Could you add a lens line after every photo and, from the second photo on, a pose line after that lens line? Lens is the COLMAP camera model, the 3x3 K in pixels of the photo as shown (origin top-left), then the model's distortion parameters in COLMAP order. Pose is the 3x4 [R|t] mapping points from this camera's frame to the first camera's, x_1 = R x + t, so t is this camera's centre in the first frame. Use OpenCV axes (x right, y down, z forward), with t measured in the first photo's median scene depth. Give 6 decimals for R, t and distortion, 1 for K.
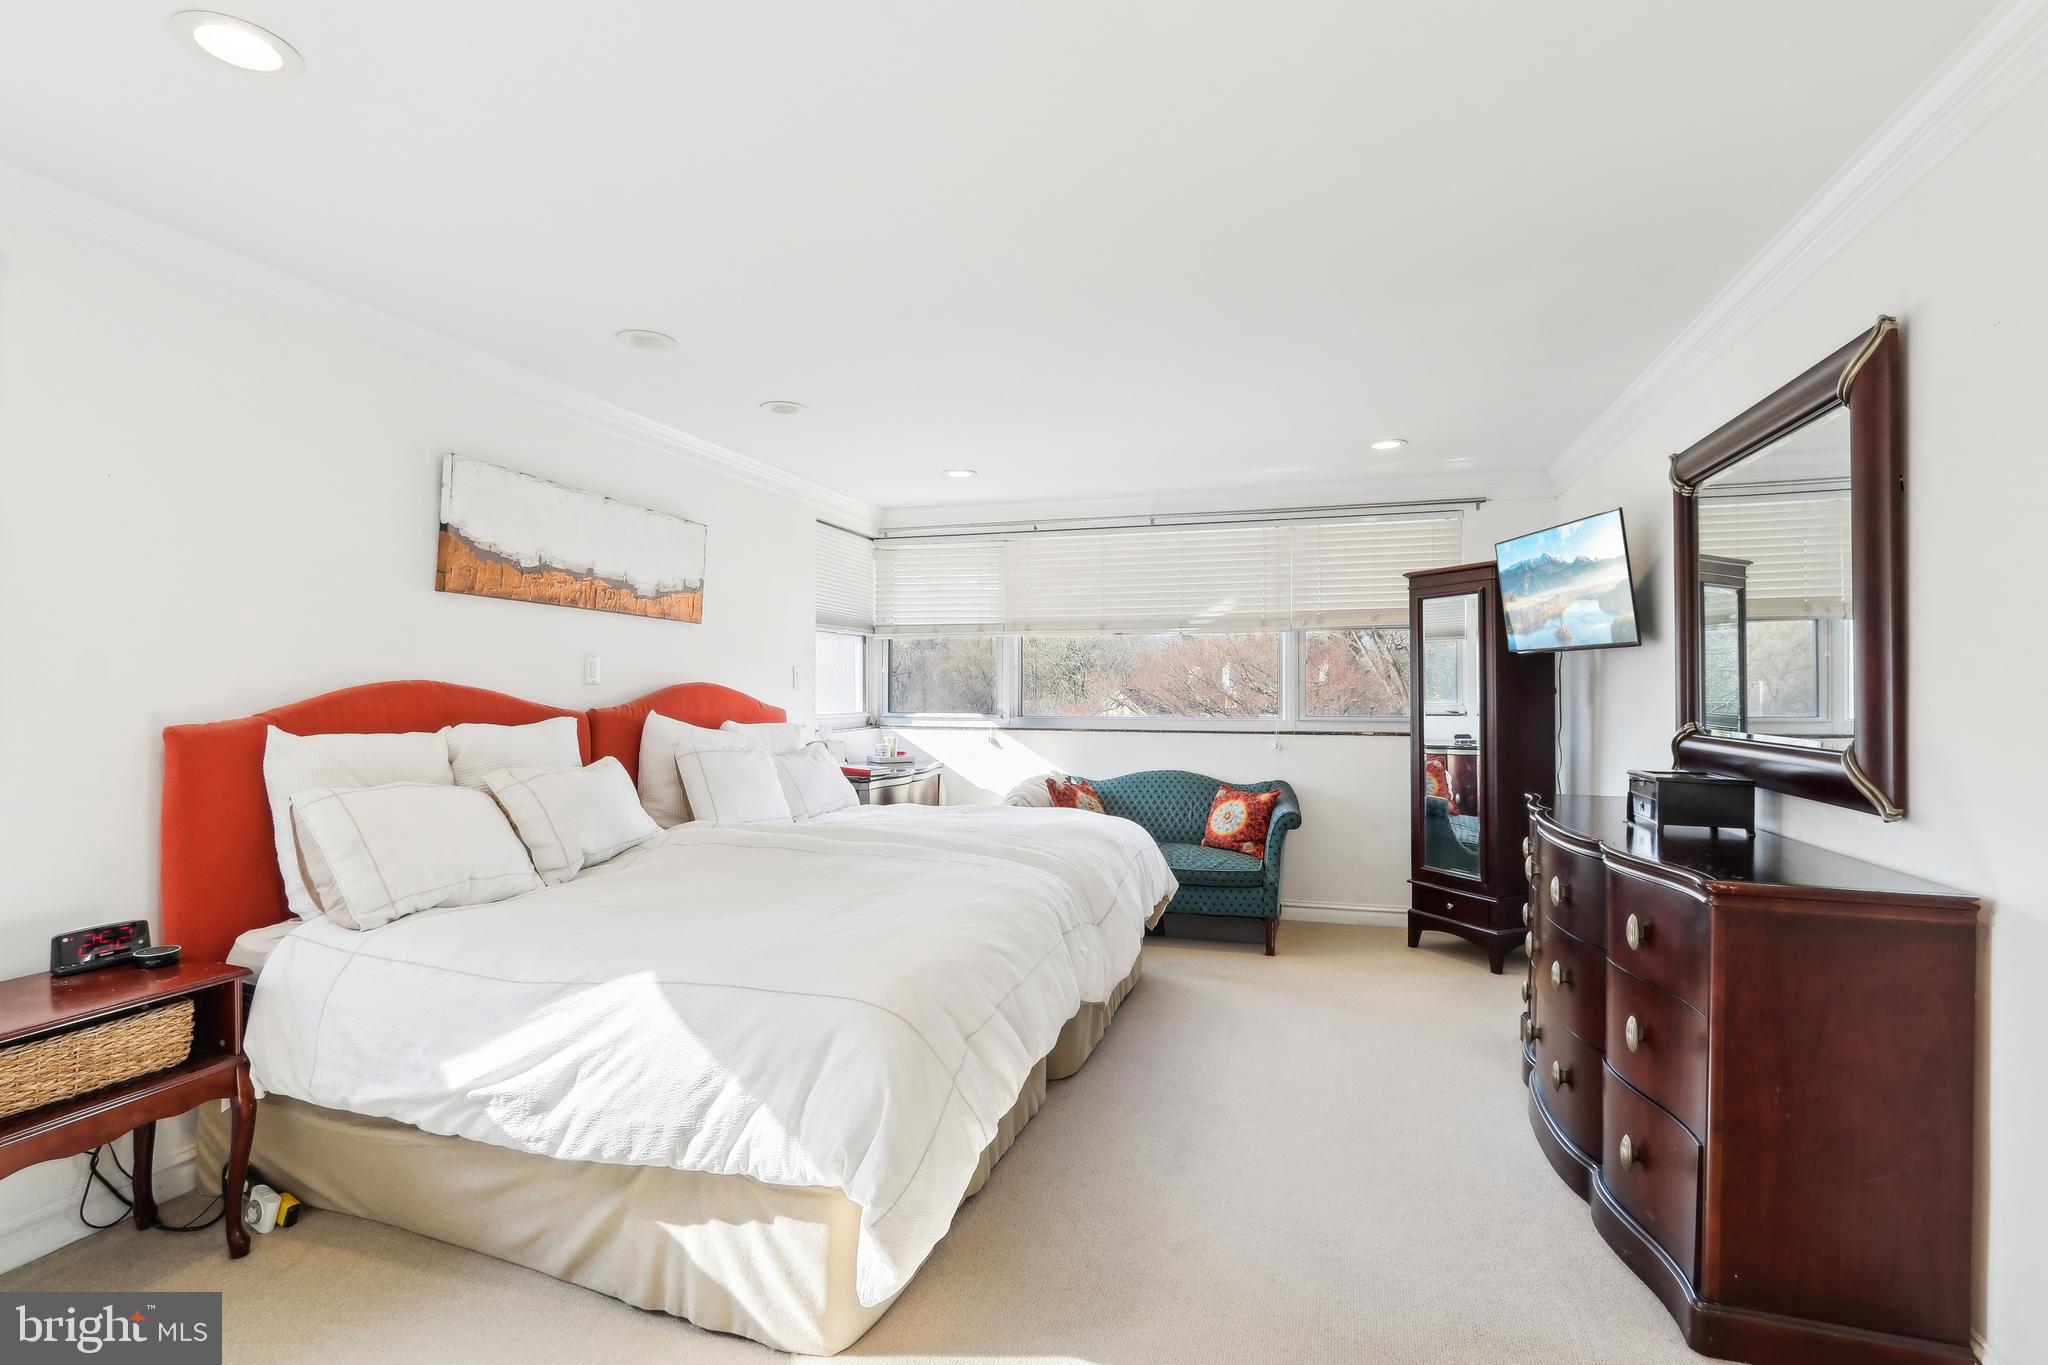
lens RADIAL K [[966.6, 0, 1034.4], [0, 966.6, 677.4], [0, 0, 1]] dist [-0.024273, 0.003165]
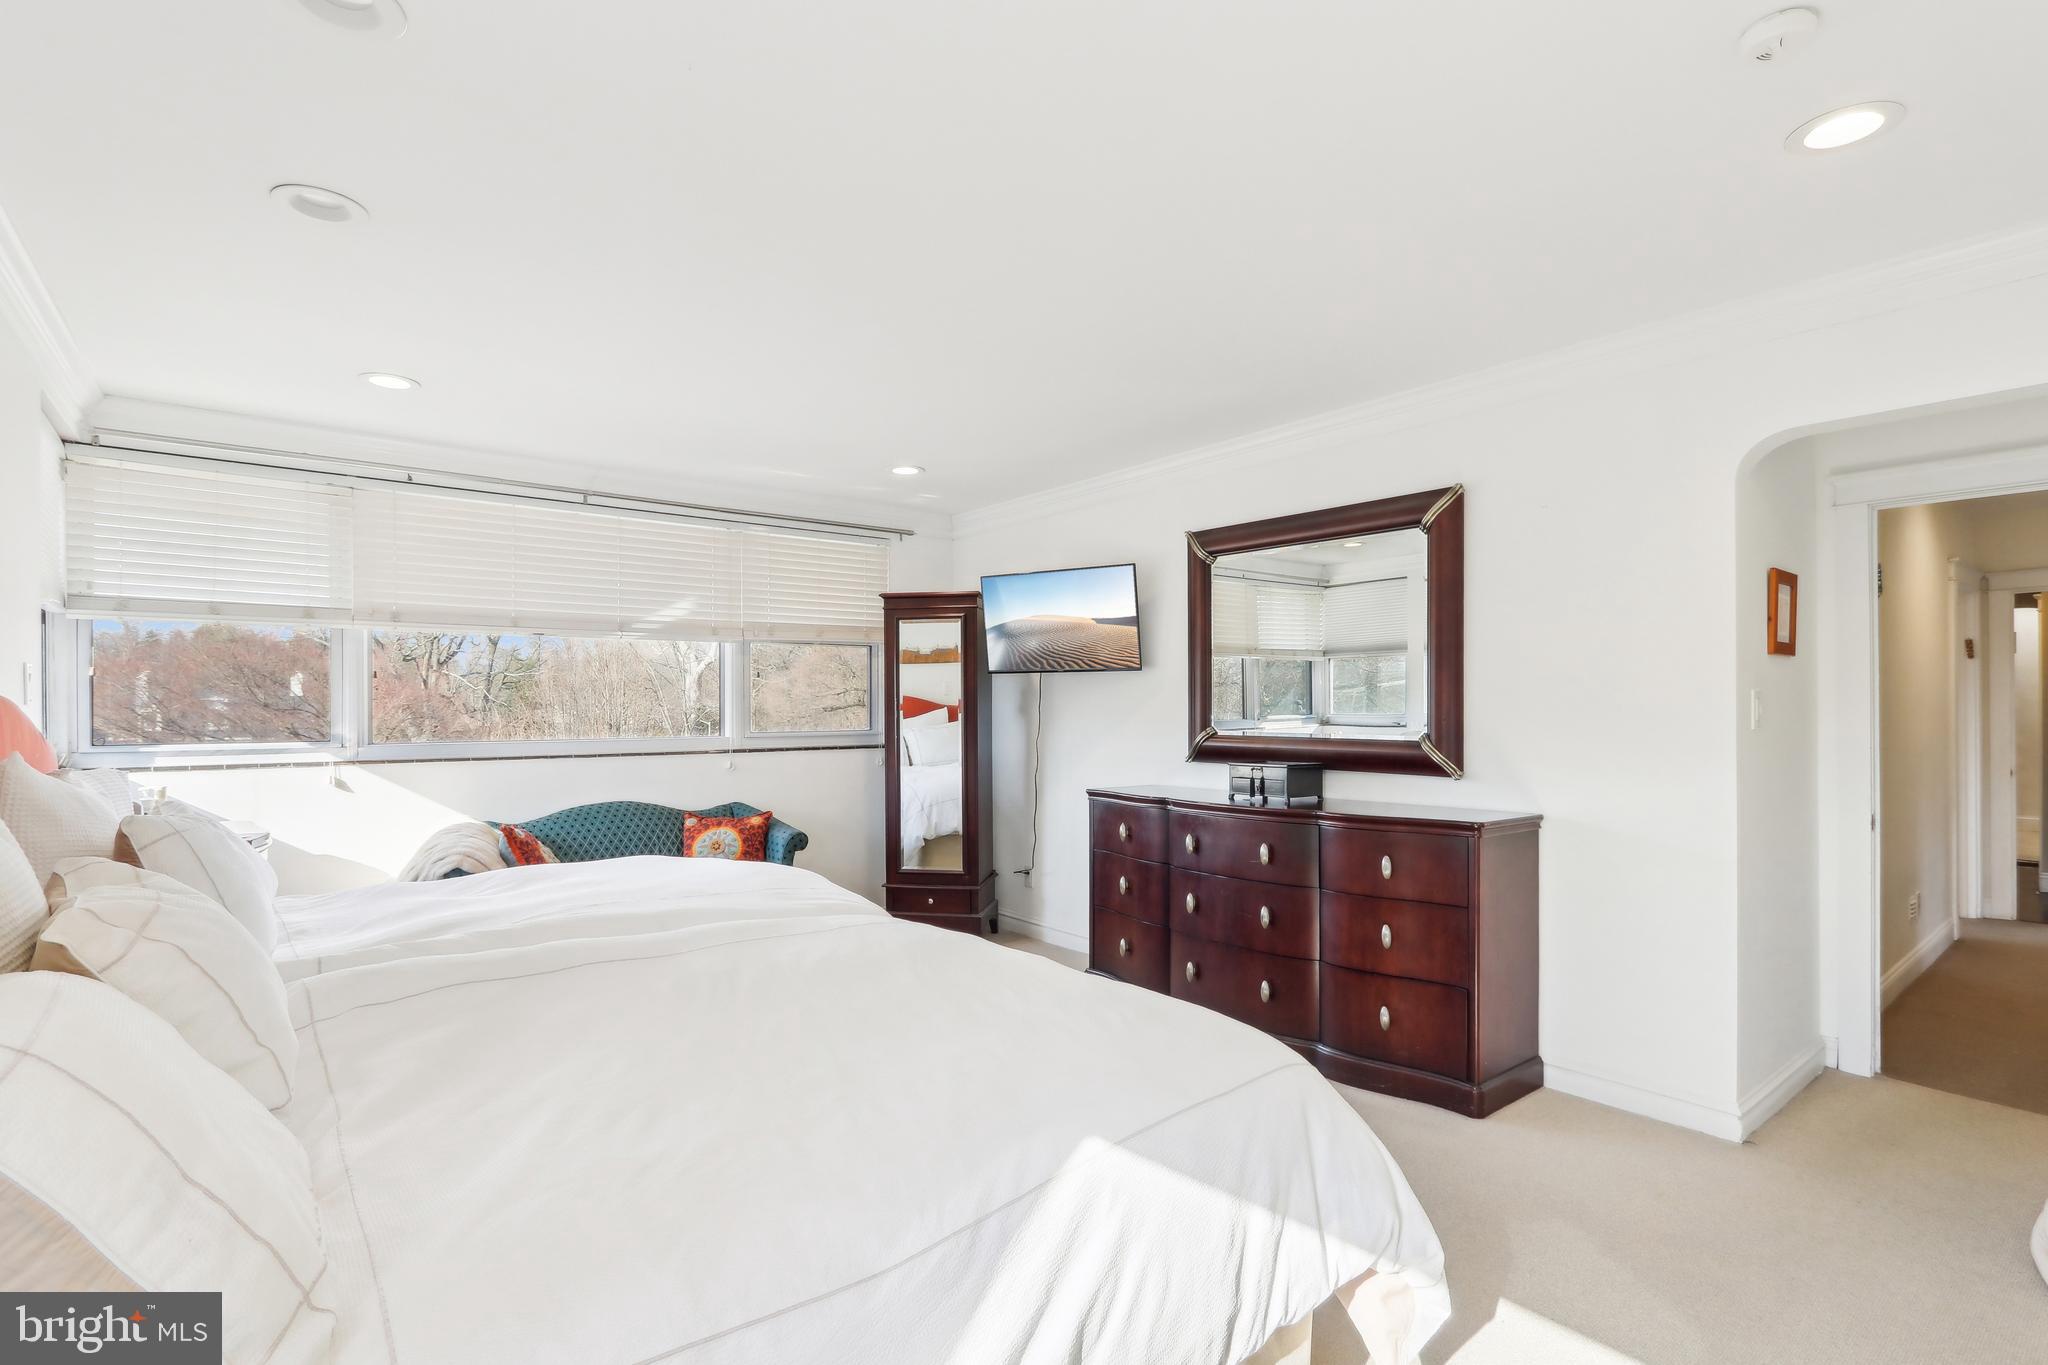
lens RADIAL K [[966.6, 0, 1037.7], [0, 966.6, 699.1], [0, 0, 1]] dist [-0.024273, 0.003165]
pose [[0.549555, 0.000396, 0.835458, -0.371413], [-0.009199, 0.999942, 0.005577, -0.000402], [-0.835407, -0.010750, 0.549526, 0.253926]]
